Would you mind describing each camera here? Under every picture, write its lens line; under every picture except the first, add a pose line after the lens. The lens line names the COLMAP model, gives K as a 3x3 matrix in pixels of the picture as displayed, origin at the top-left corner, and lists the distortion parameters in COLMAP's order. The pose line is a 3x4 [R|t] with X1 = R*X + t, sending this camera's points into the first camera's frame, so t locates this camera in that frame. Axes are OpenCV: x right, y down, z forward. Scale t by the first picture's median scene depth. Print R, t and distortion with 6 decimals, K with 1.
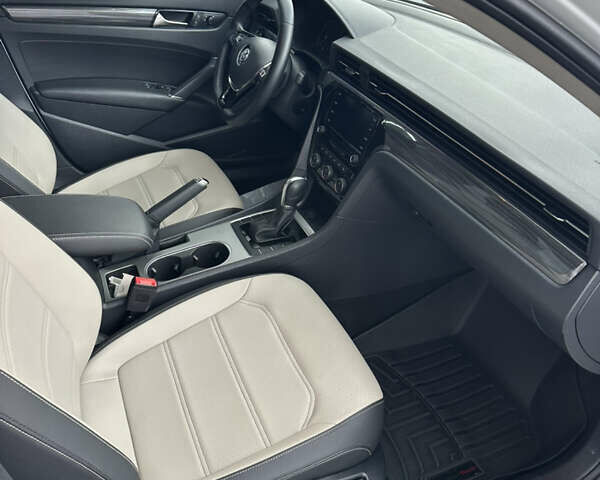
lens RADIAL K [[539.1, 0, 302.8], [0, 539.1, 243.8], [0, 0, 1]] dist [0.073872, -0.165898]
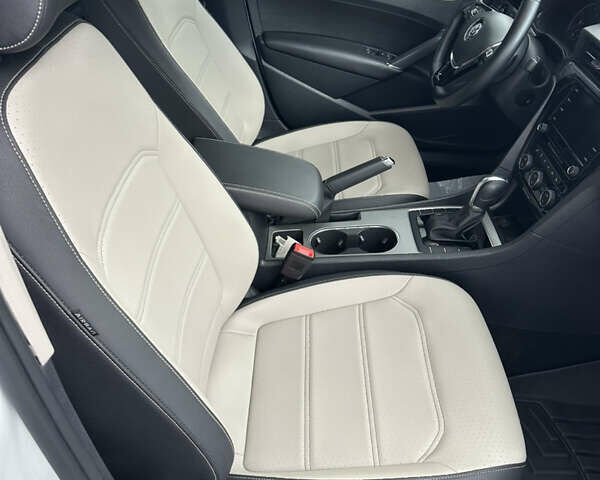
lens RADIAL K [[539.1, 0, 307.5], [0, 539.1, 239.2], [0, 0, 1]] dist [0.073872, -0.165898]
pose [[0.908836, 0.250439, -0.333611, 0.027565], [-0.238000, 0.968098, 0.078374, -0.022501], [0.342596, 0.008171, 0.939447, 0.080131]]
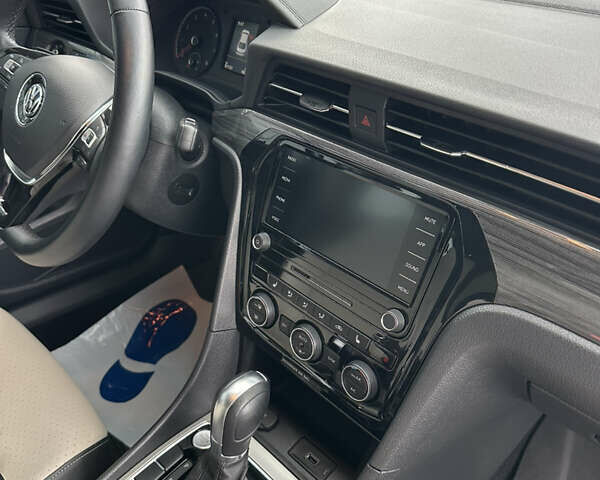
lens RADIAL K [[539.1, 0, 297.6], [0, 539.1, 235.6], [0, 0, 1]] dist [0.073872, -0.165898]
pose [[0.933956, -0.220017, 0.281635, -0.059174], [0.227297, 0.973800, 0.006986, -0.211921], [-0.275794, 0.057490, 0.959496, 0.572907]]
